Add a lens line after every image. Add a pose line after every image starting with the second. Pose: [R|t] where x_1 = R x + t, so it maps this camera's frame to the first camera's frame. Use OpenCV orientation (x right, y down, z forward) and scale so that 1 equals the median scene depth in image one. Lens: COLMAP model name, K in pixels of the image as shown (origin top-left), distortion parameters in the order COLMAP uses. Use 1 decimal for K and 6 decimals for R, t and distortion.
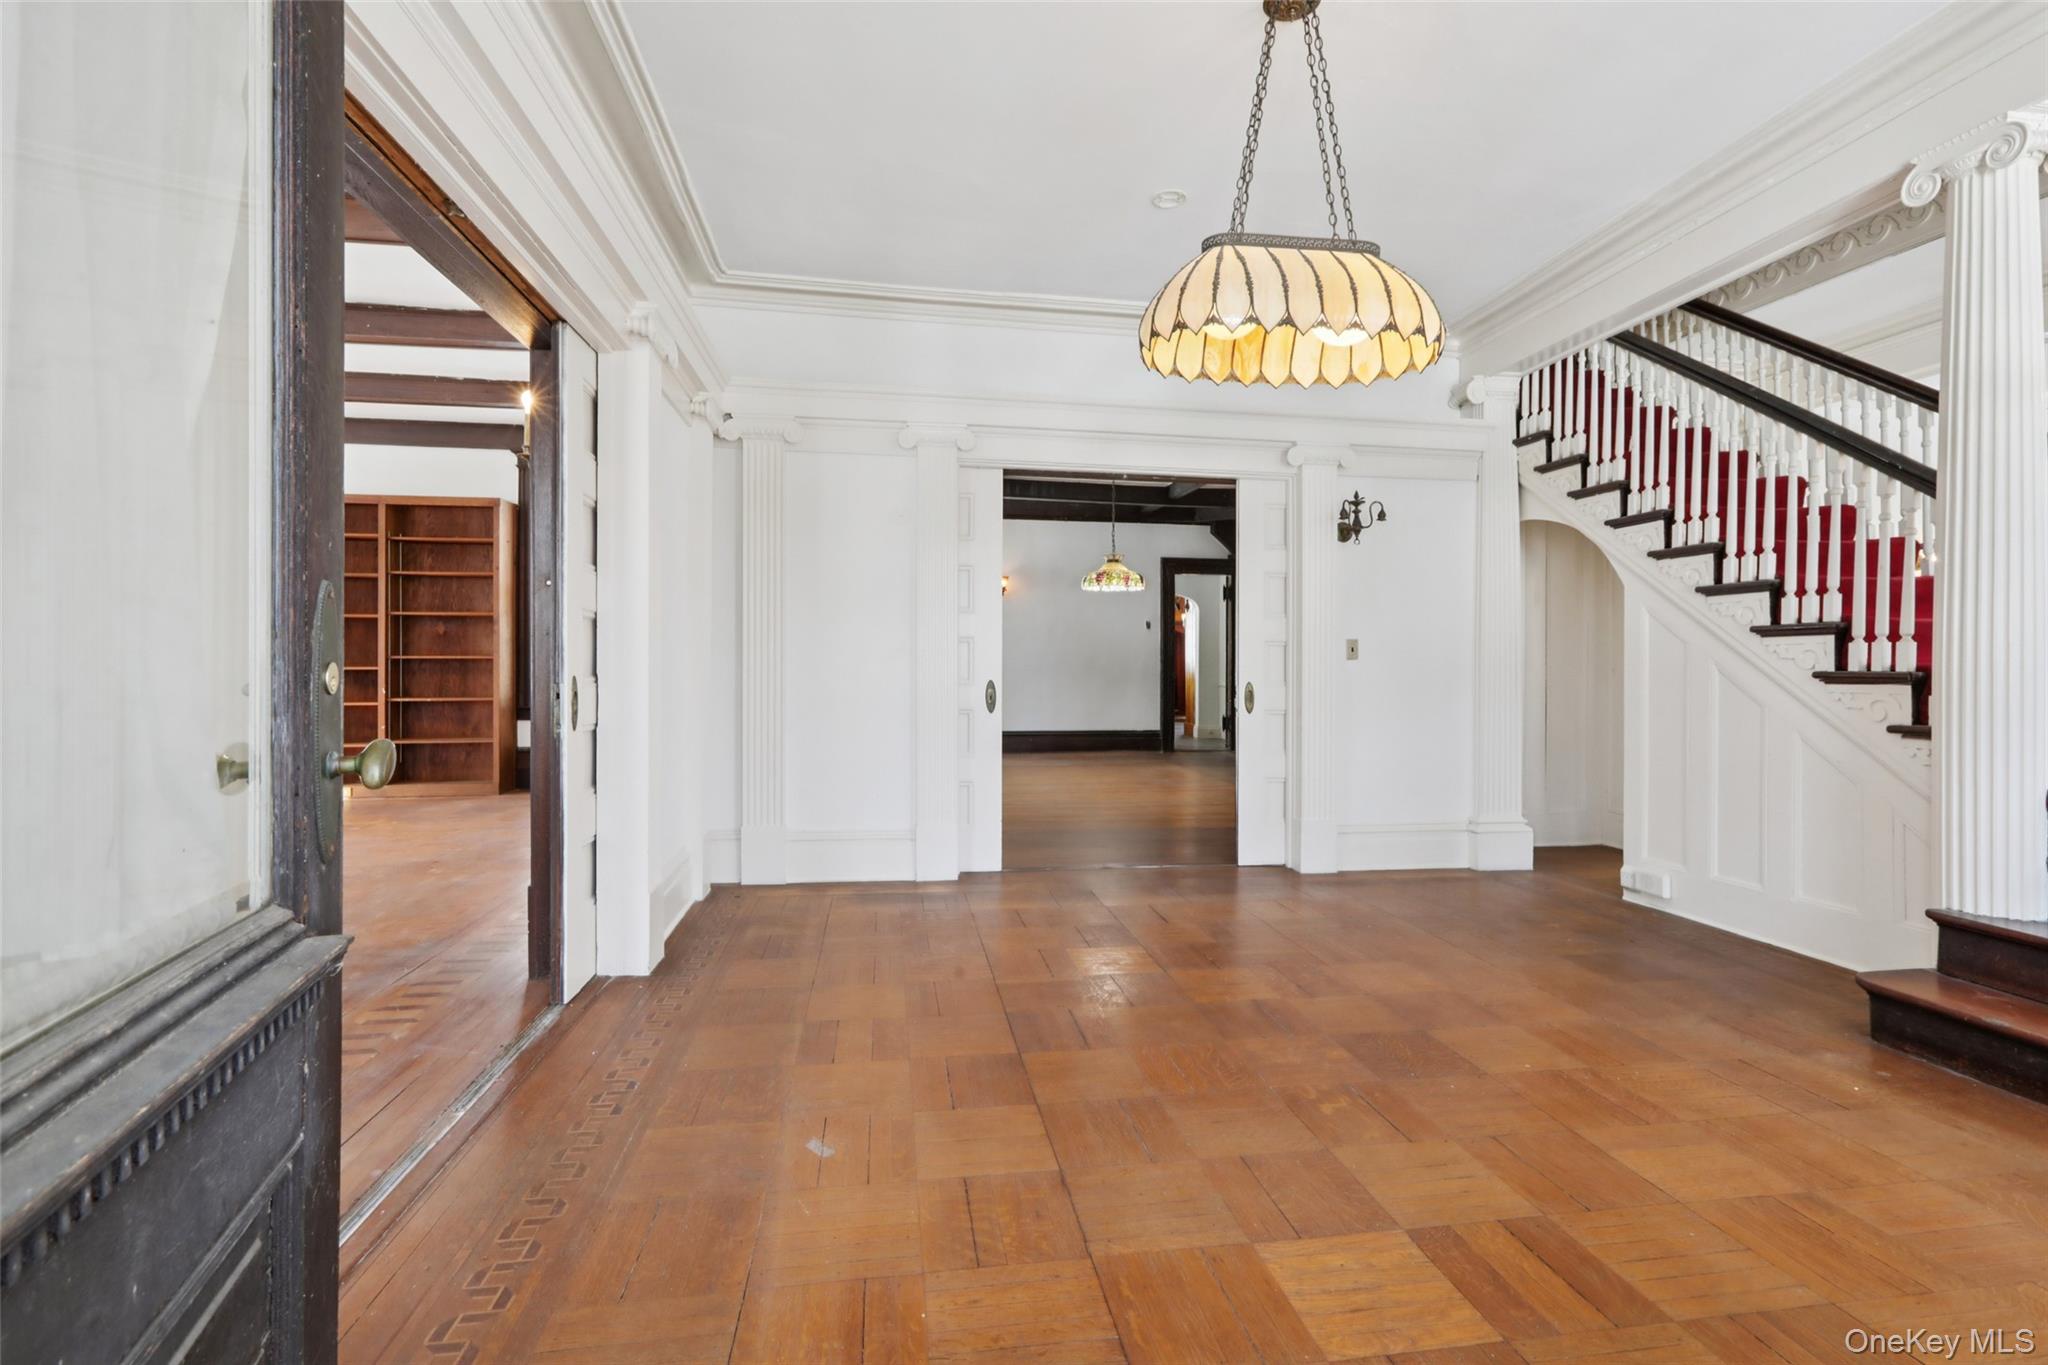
lens RADIAL K [[920.2, 0, 1015.8], [0, 920.2, 675.6], [0, 0, 1]] dist [-0.000432, 0.001378]
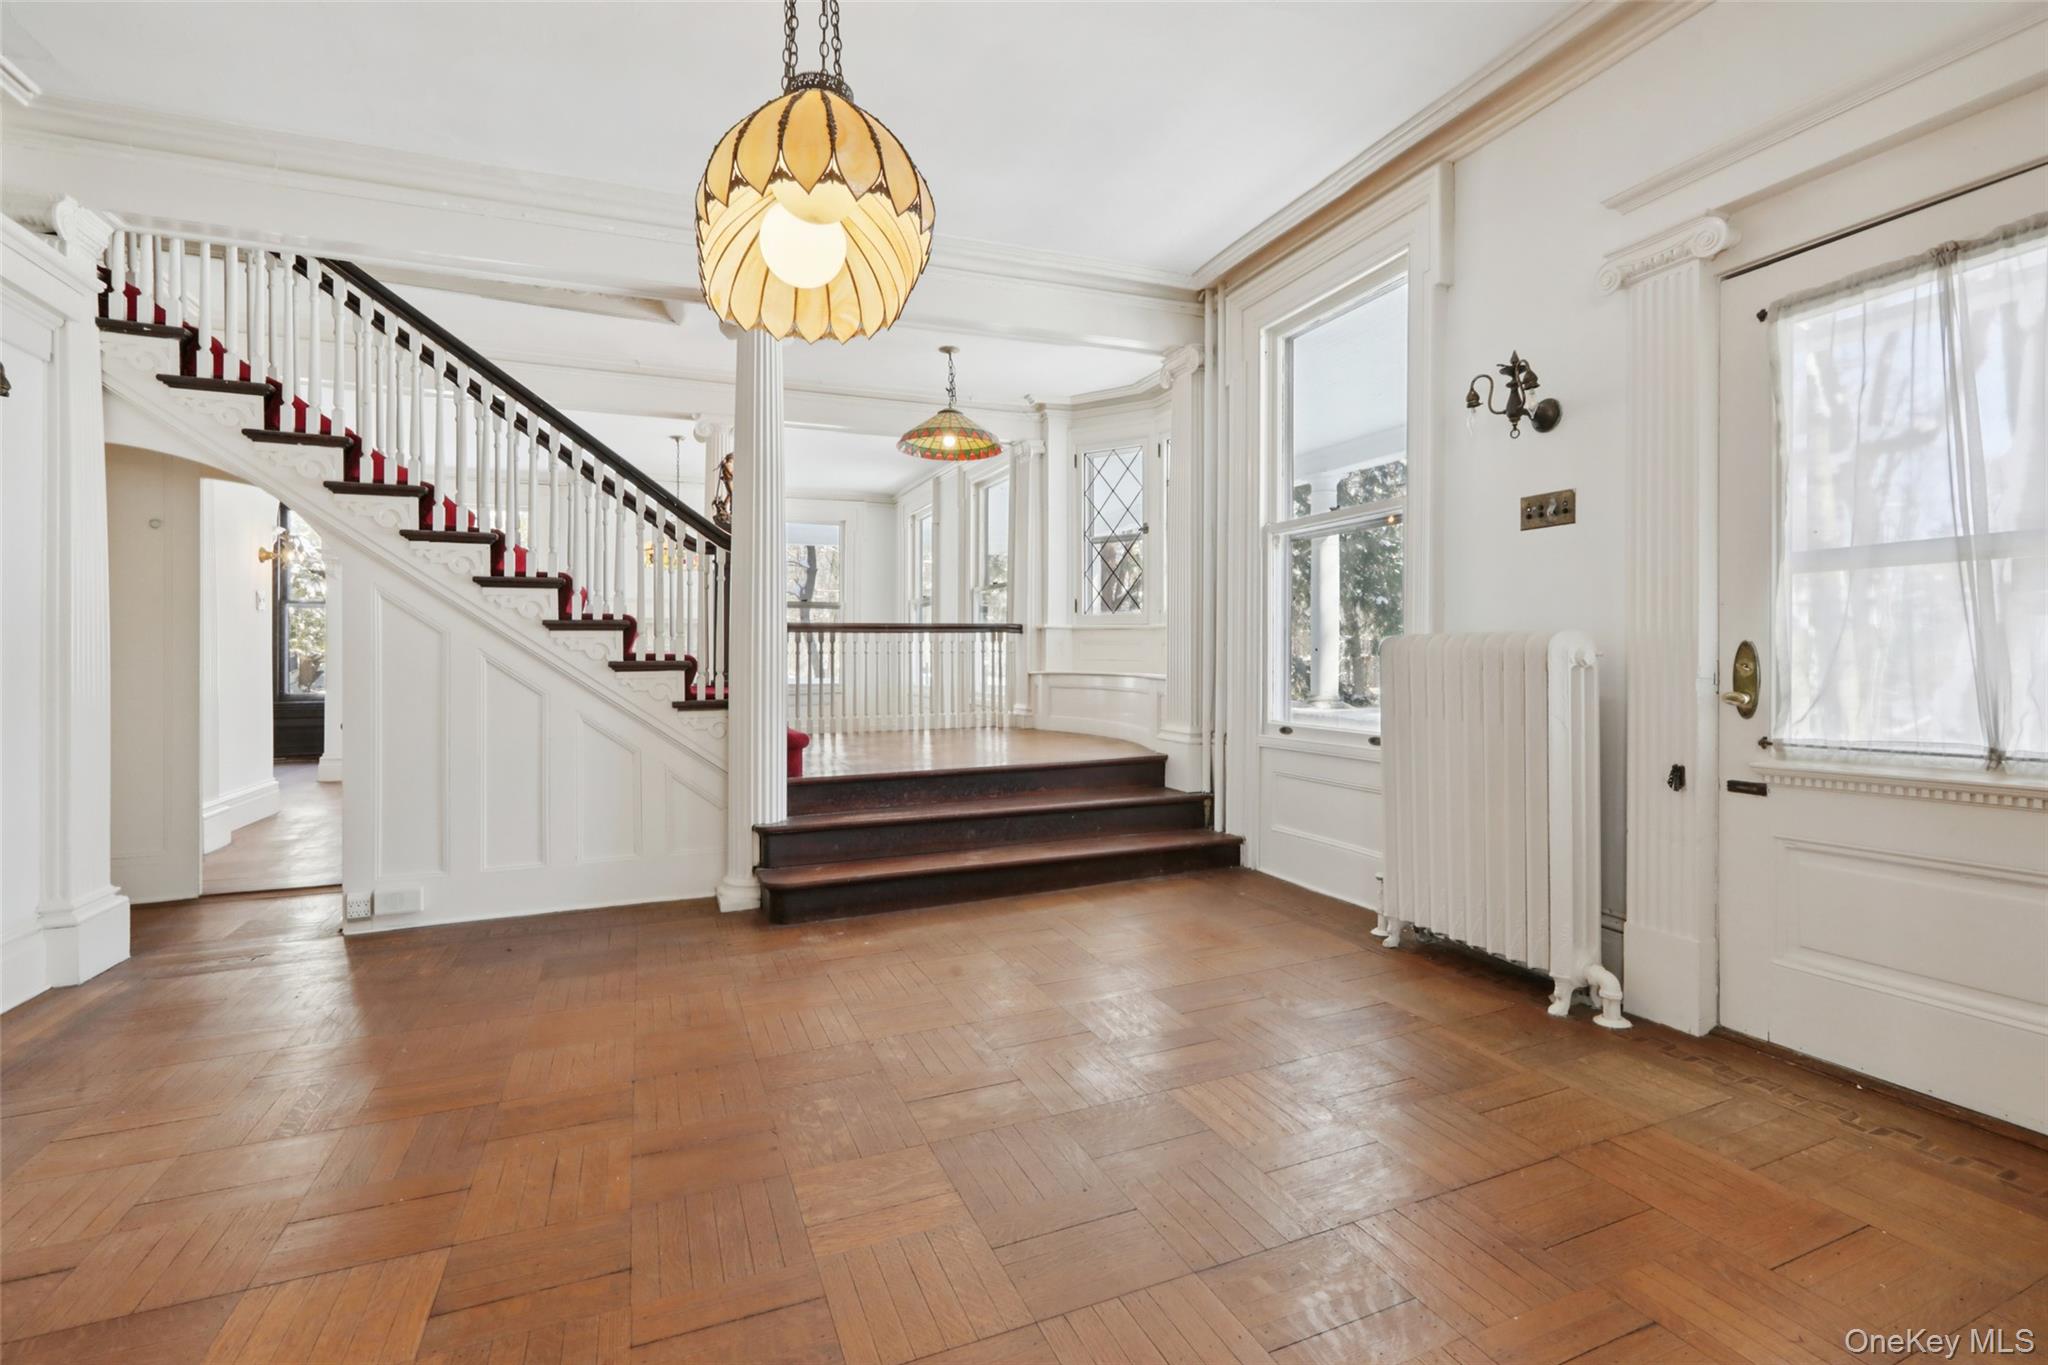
lens RADIAL K [[920.2, 0, 1015.8], [0, 920.2, 675.6], [0, 0, 1]] dist [-0.000432, 0.001378]
pose [[-0.251674, -0.020379, 0.967597, -0.277366], [0.018249, 0.999501, 0.025797, -0.004829], [-0.967640, 0.024150, -0.251176, 0.552633]]
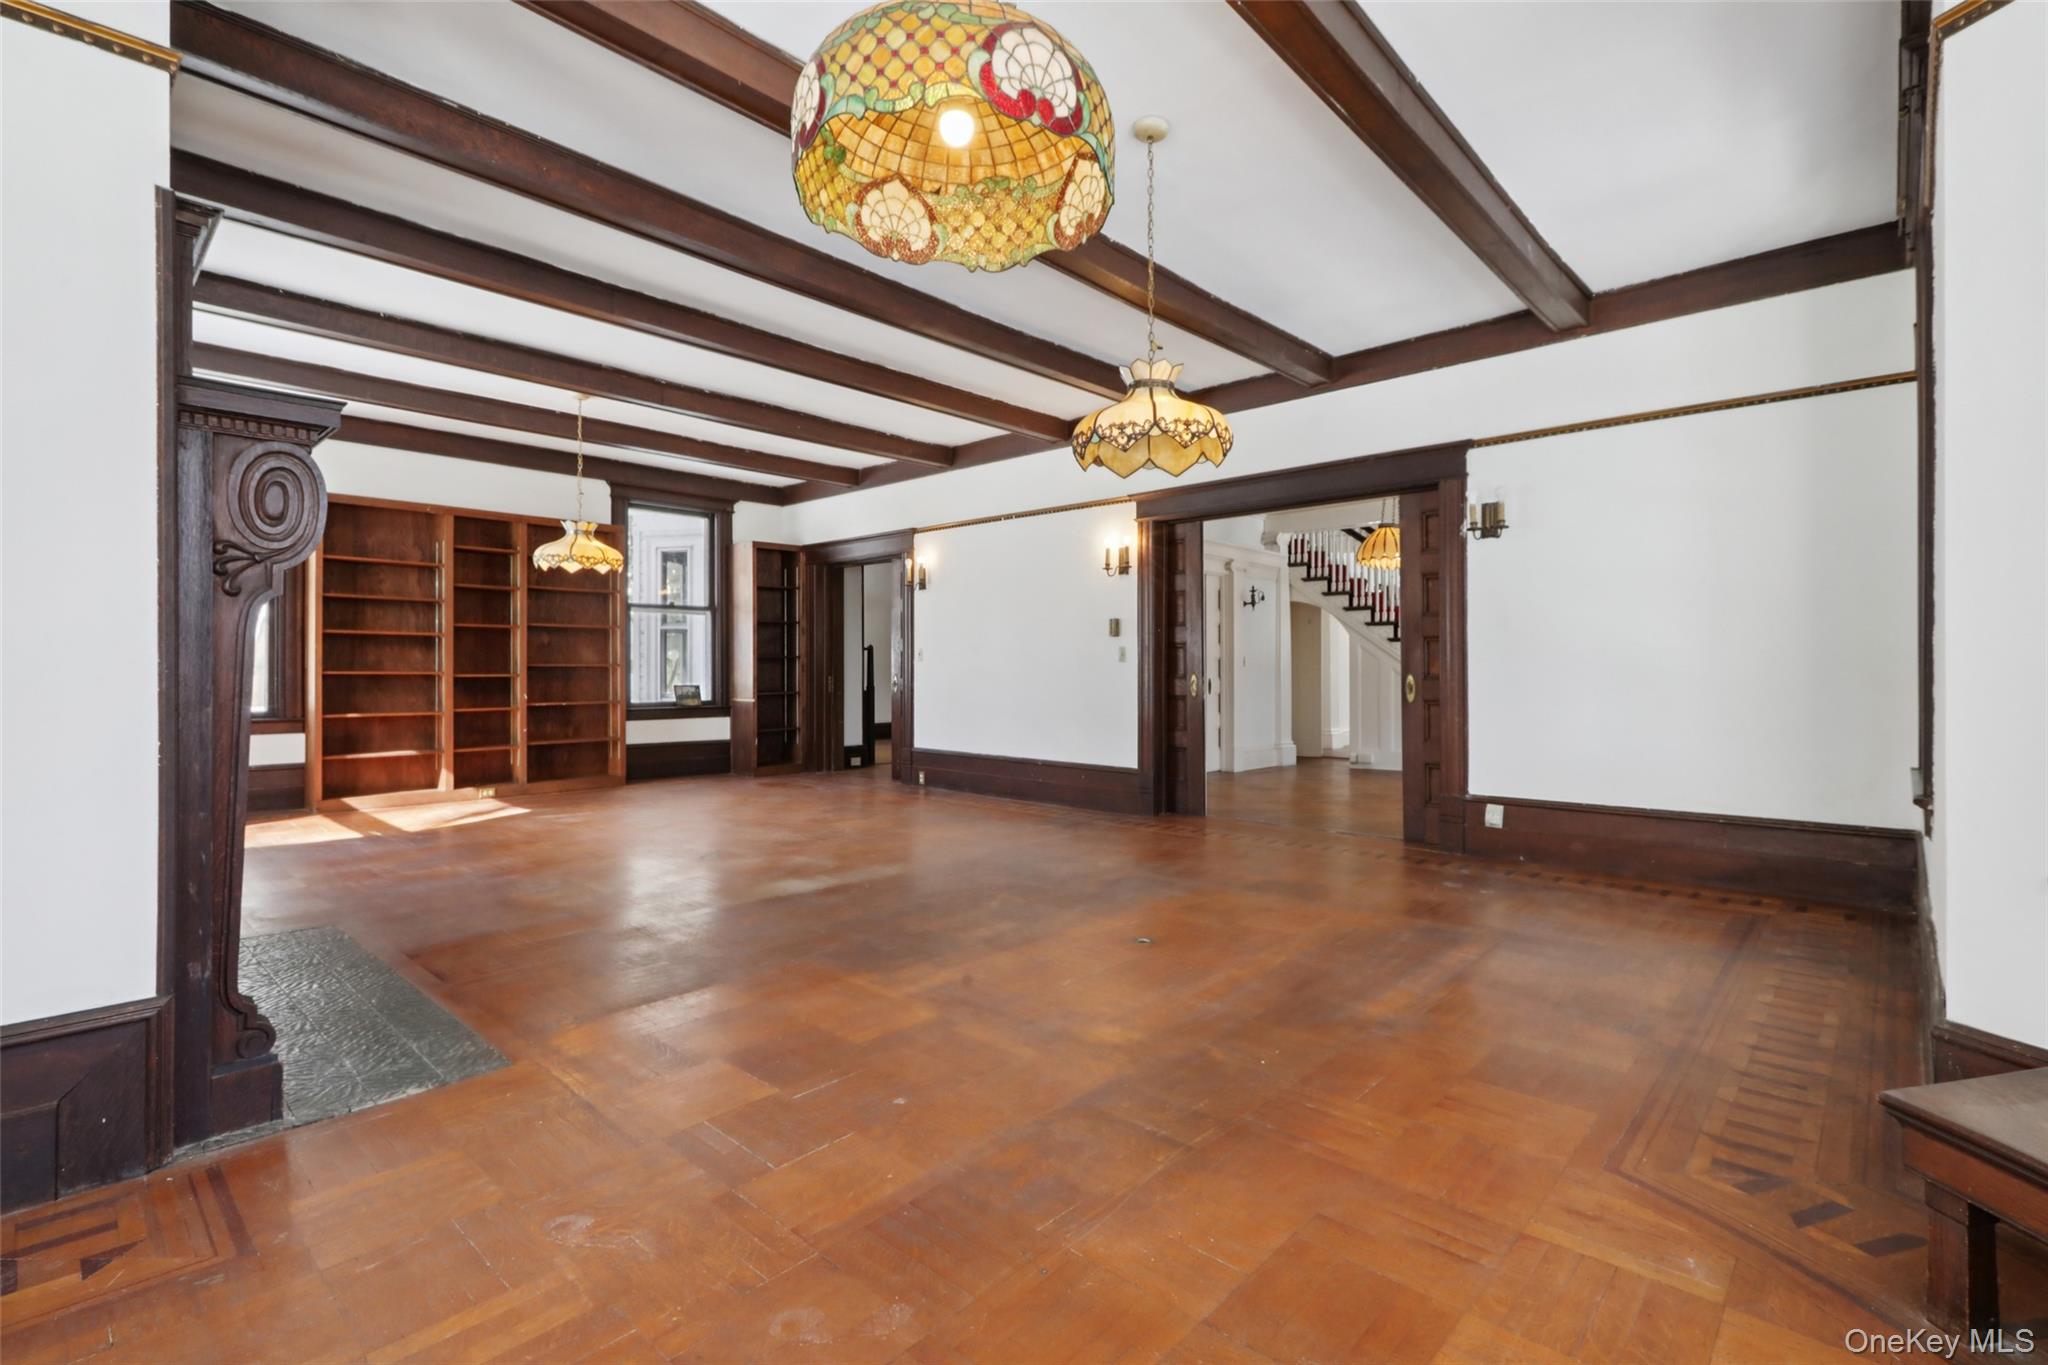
lens RADIAL K [[920.2, 0, 1015.8], [0, 920.2, 675.6], [0, 0, 1]] dist [-0.000432, 0.001378]
pose [[0.785203, -0.007220, 0.619197, -1.324859], [0.012970, 0.999904, -0.004788, 0.006659], [-0.619103, 0.011790, 0.785221, -0.294257]]
